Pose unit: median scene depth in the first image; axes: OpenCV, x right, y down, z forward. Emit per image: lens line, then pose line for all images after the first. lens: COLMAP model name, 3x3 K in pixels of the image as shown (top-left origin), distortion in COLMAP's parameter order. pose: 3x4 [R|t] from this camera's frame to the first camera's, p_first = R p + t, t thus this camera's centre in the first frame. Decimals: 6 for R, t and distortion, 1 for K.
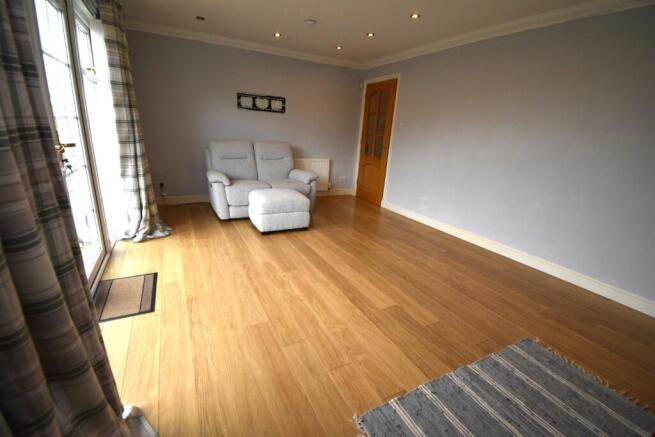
lens RADIAL K [[288.2, 0, 323.0], [0, 288.2, 220.5], [0, 0, 1]] dist [0.016893, -0.025630]
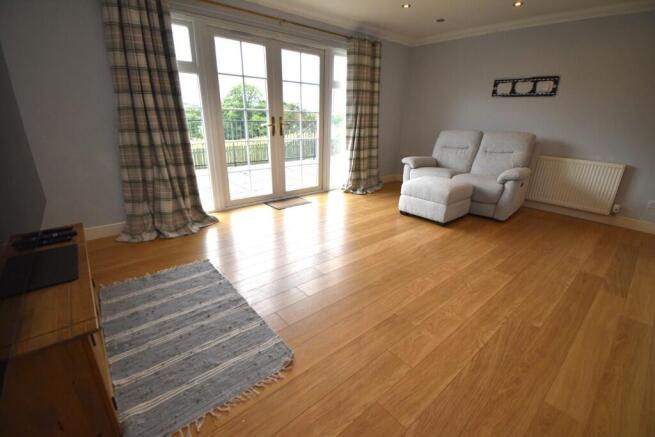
lens RADIAL K [[288.2, 0, 323.0], [0, 288.2, 220.5], [0, 0, 1]] dist [0.016893, -0.025630]
pose [[0.219583, 0.278014, -0.935143, 0.900512], [-0.297393, 0.931991, 0.207245, -0.075635], [0.929161, 0.232597, 0.287328, 0.506910]]
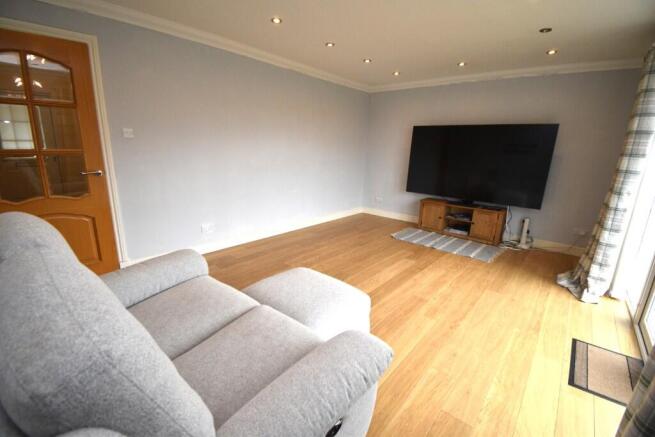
lens RADIAL K [[288.2, 0, 323.0], [0, 288.2, 220.5], [0, 0, 1]] dist [0.016893, -0.025630]
pose [[-0.366710, -0.299045, 0.880963, -0.730929], [0.224694, 0.890429, 0.395789, -0.500355], [-0.902794, 0.343087, -0.259335, 1.368484]]
